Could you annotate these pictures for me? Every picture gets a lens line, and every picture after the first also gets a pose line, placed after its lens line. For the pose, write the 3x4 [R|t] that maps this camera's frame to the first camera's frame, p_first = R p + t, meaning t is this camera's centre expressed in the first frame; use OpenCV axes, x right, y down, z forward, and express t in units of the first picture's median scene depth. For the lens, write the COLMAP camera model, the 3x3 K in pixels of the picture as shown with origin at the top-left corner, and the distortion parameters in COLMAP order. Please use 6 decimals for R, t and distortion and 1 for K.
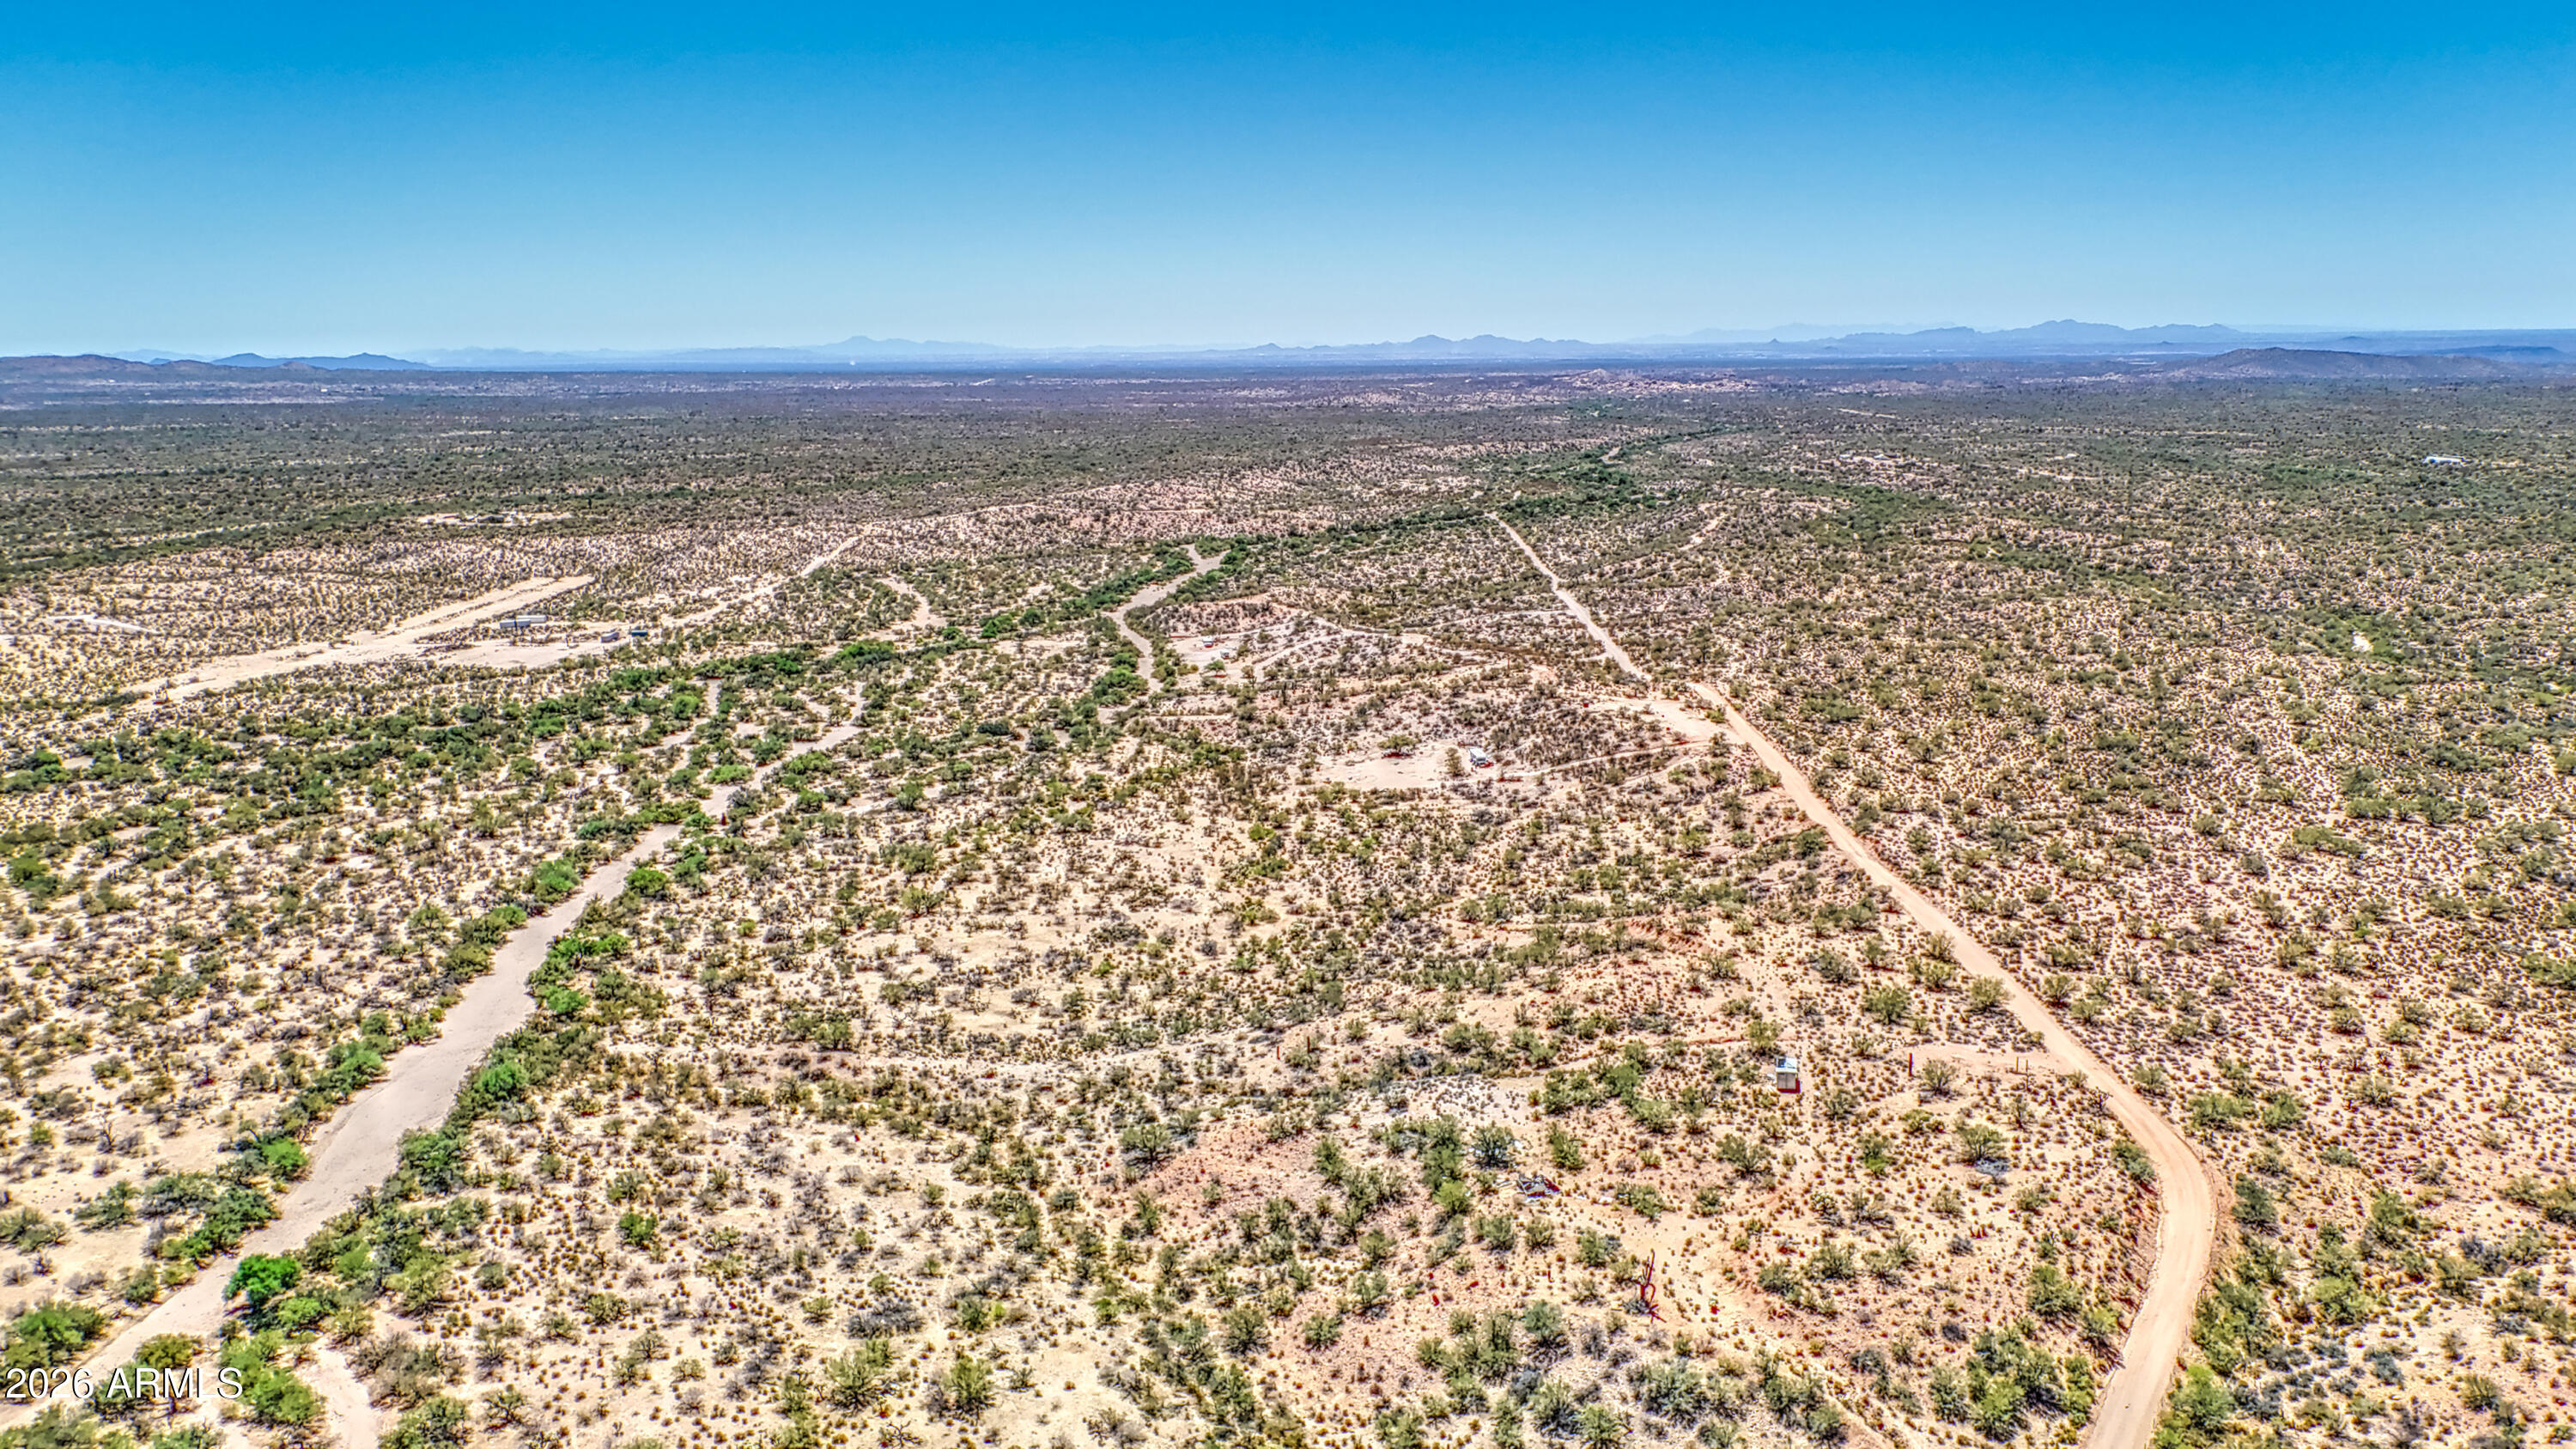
lens RADIAL K [[1963.3, 0, 1274.2], [0, 1963.3, 734.5], [0, 0, 1]] dist [0.089311, -0.095917]
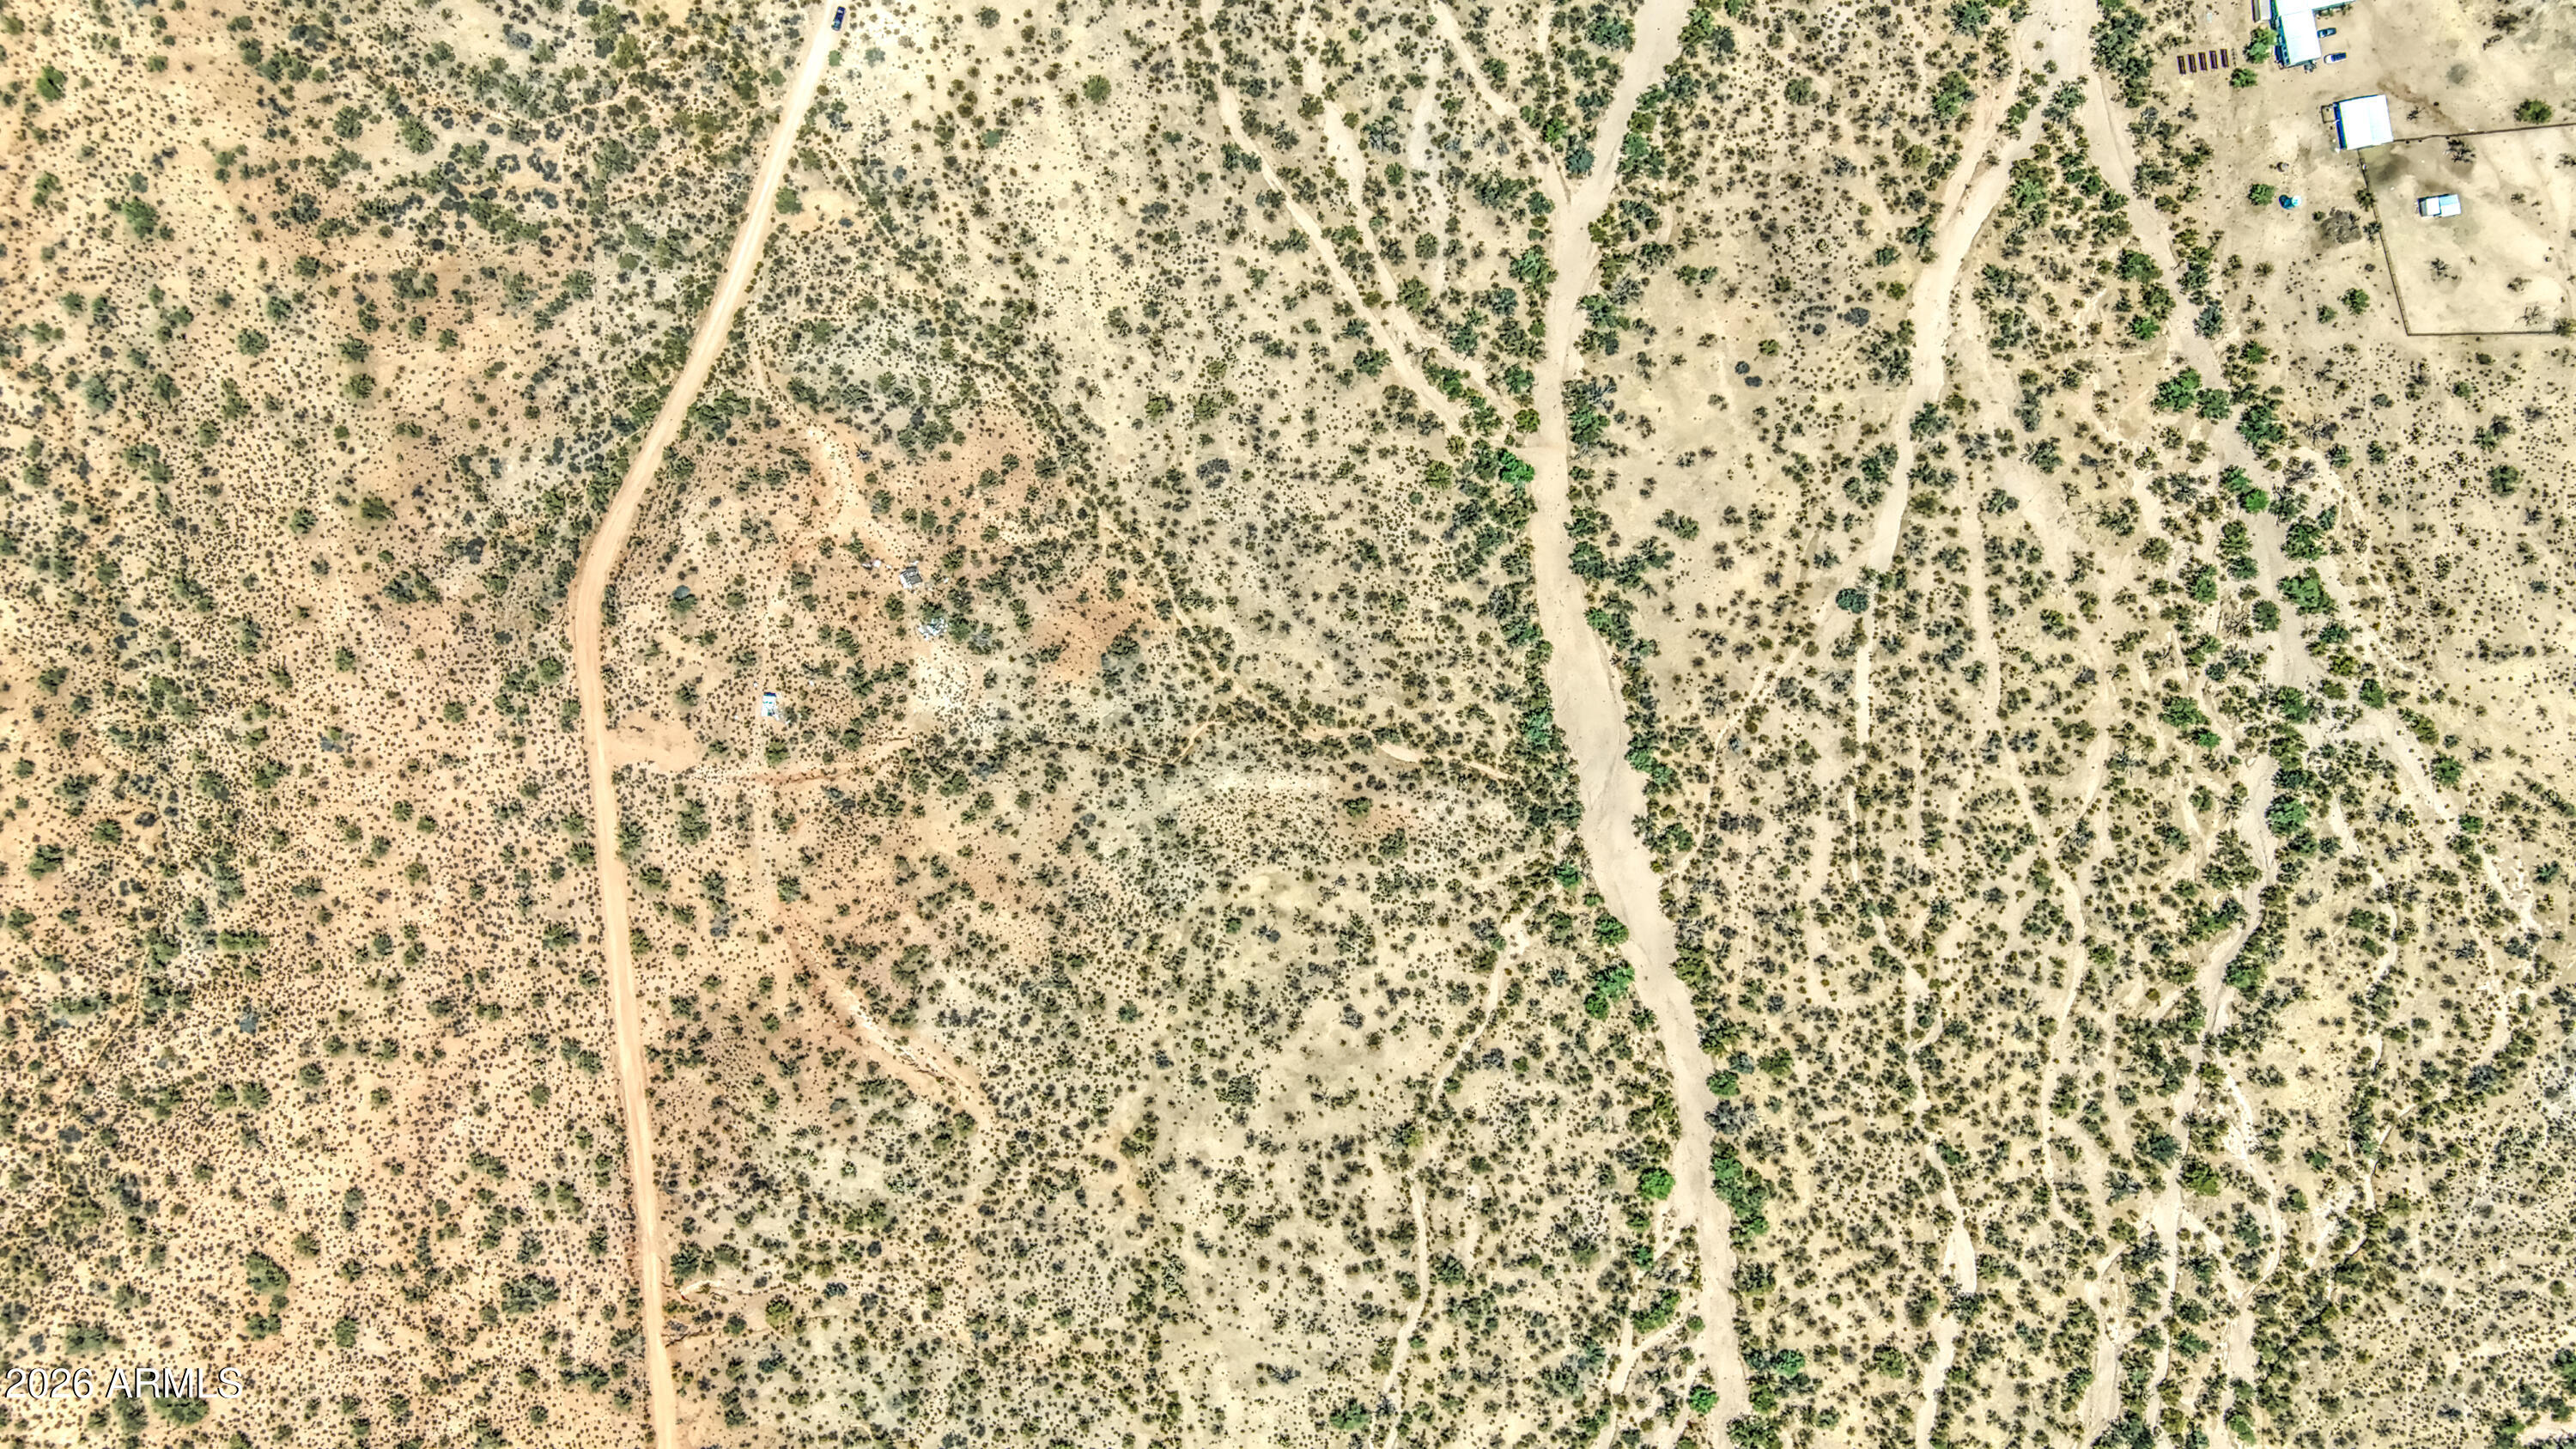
lens RADIAL K [[1963.3, 0, 1274.2], [0, 1963.3, 734.5], [0, 0, 1]] dist [0.089311, -0.095917]
pose [[-0.991224, 0.130535, -0.020857, -0.139173], [-0.048367, -0.211293, 0.976225, -1.459118], [0.123025, 0.968667, 0.215752, 0.638329]]
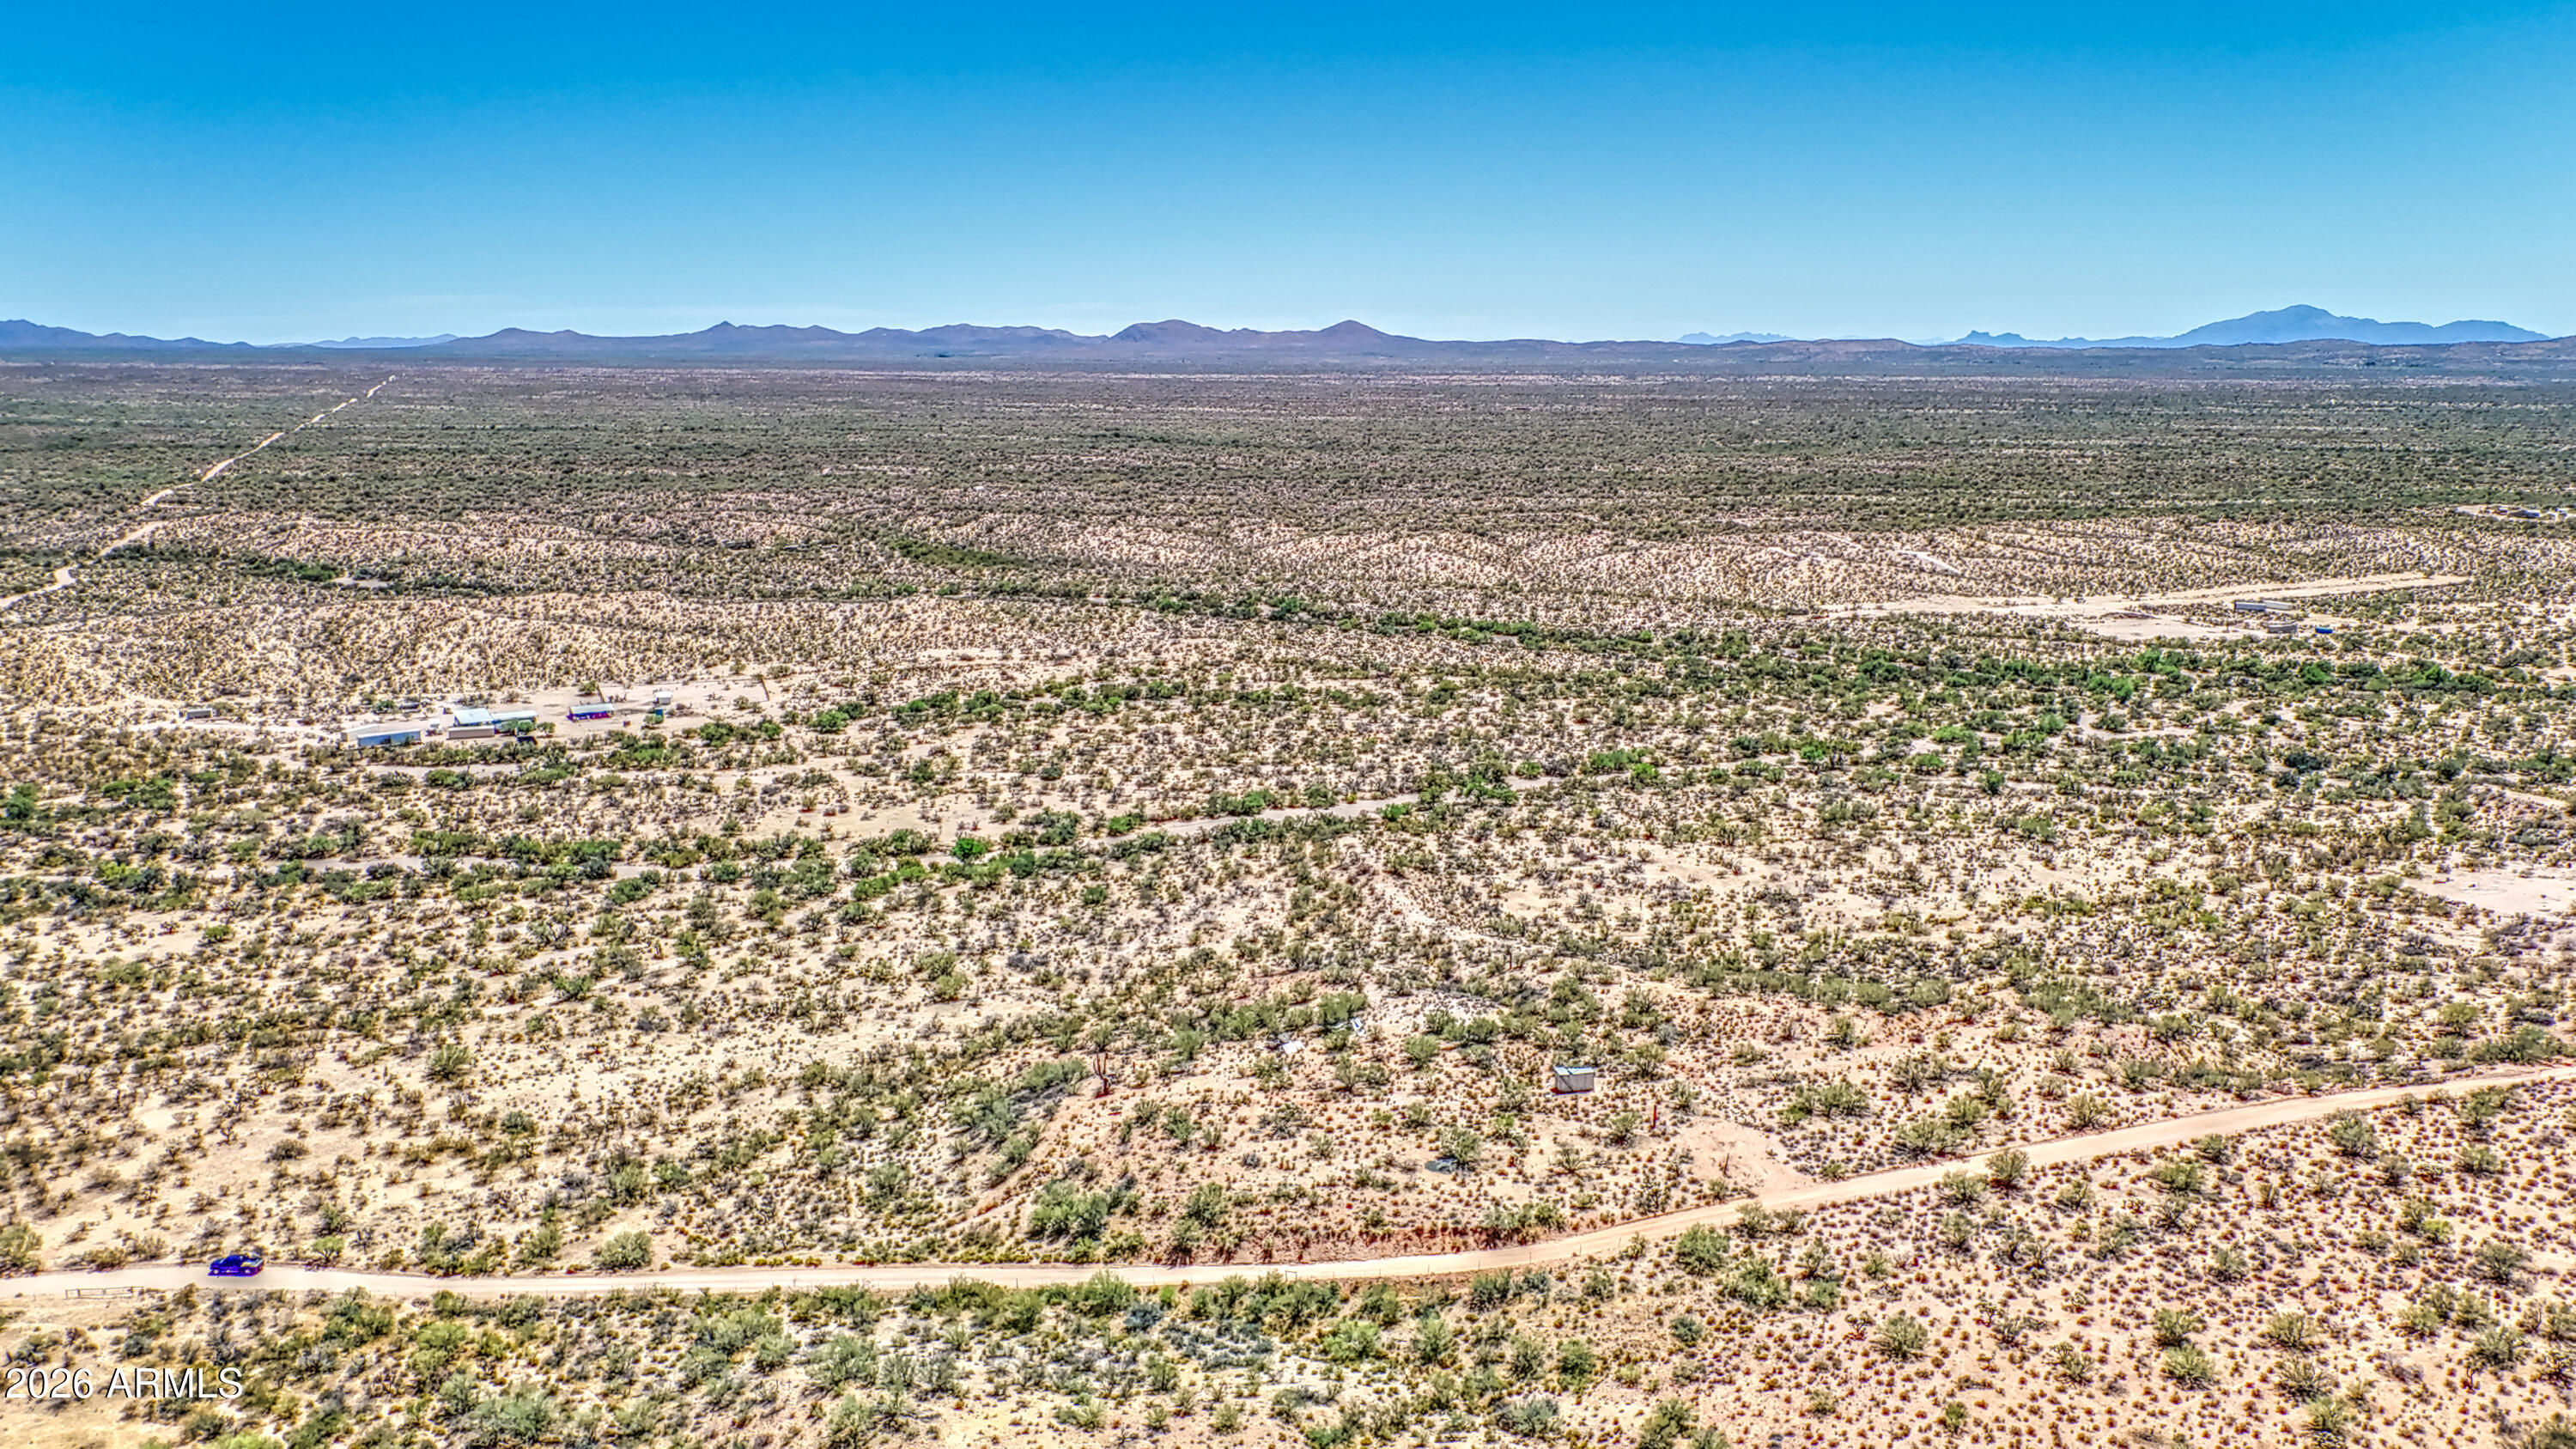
lens RADIAL K [[1963.3, 0, 1274.2], [0, 1963.3, 734.5], [0, 0, 1]] dist [0.089311, -0.095917]
pose [[0.399446, 0.190753, -0.896692, 0.971945], [-0.179270, 0.975483, 0.127655, -0.091779], [0.899058, 0.109759, 0.423848, 0.383972]]
